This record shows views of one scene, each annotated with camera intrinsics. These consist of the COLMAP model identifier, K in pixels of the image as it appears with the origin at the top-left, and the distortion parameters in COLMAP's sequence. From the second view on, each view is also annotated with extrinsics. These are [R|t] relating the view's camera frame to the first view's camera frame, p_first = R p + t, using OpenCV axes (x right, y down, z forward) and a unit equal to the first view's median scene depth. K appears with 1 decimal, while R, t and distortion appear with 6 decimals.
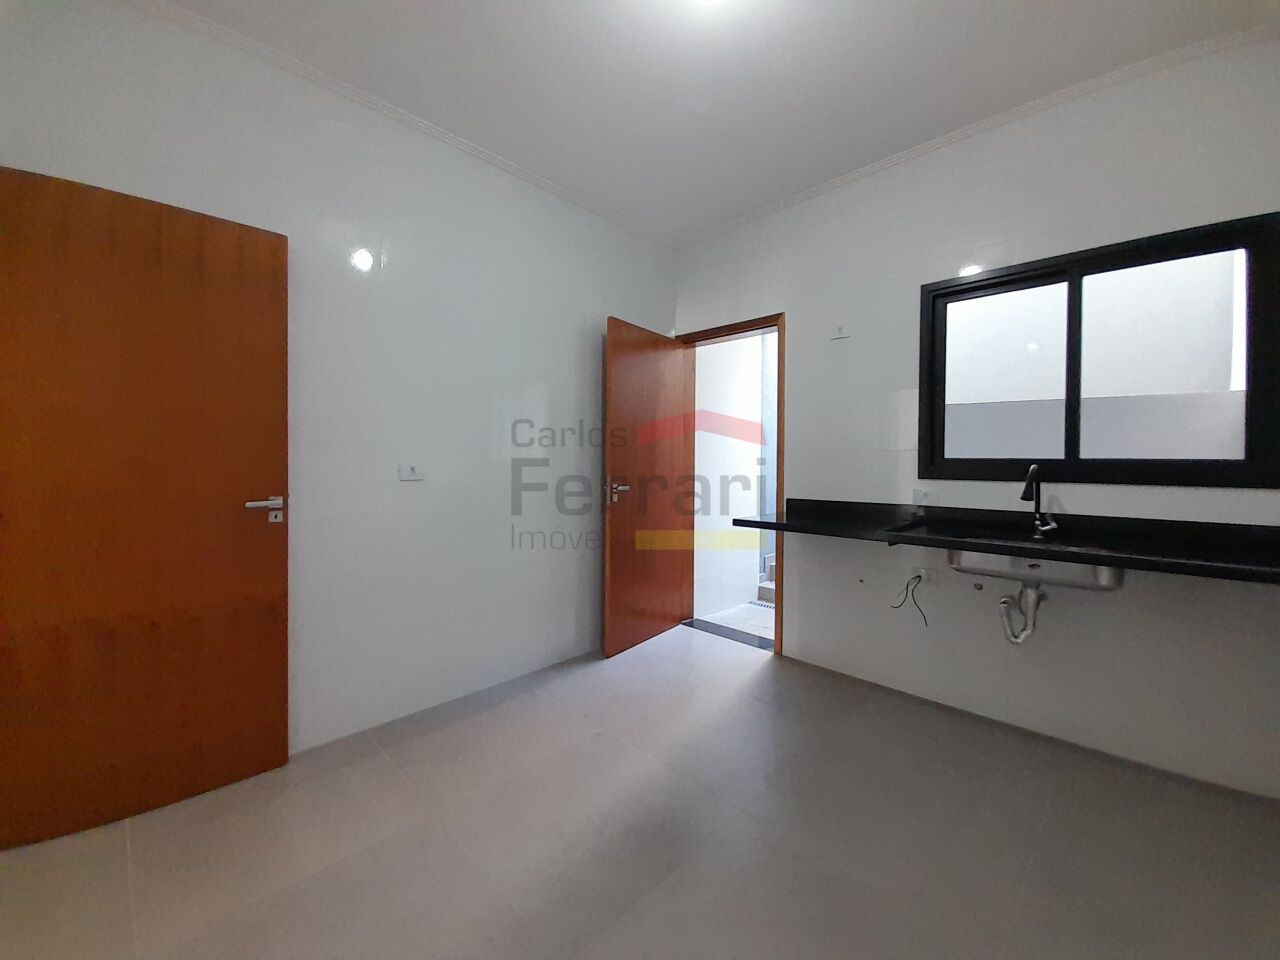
lens RADIAL K [[511.9, 0, 639.9], [0, 511.9, 462.0], [0, 0, 1]] dist [0.002359, 0.000231]
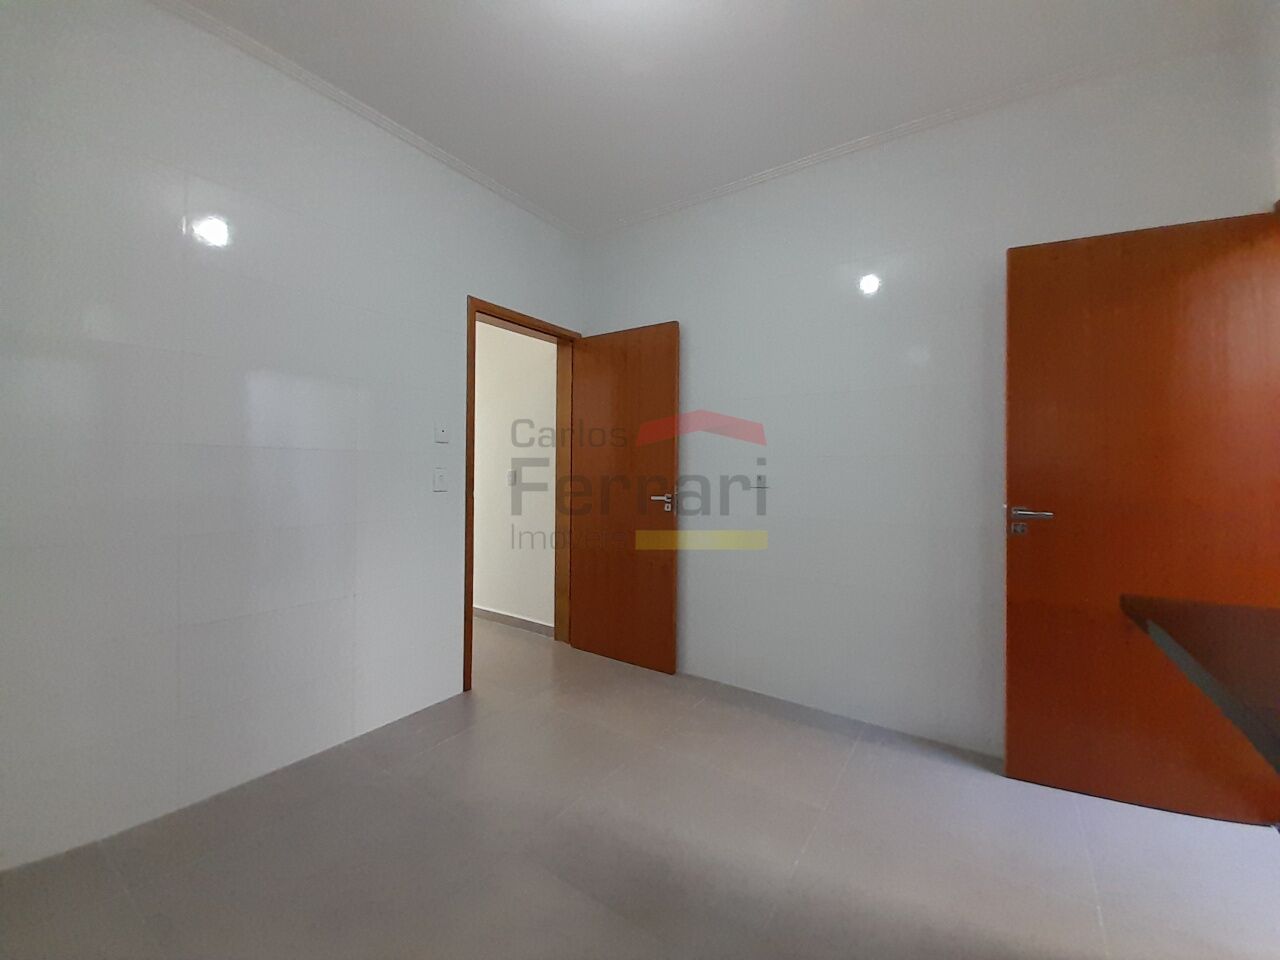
lens RADIAL K [[517.1, 0, 643.0], [0, 517.1, 476.4], [0, 0, 1]] dist [0.002020, 0.000223]
pose [[0.135672, -0.010588, -0.990697, 0.807268], [-0.011627, 0.999857, -0.012278, 0.035024], [0.990686, 0.013185, 0.135529, 0.721211]]
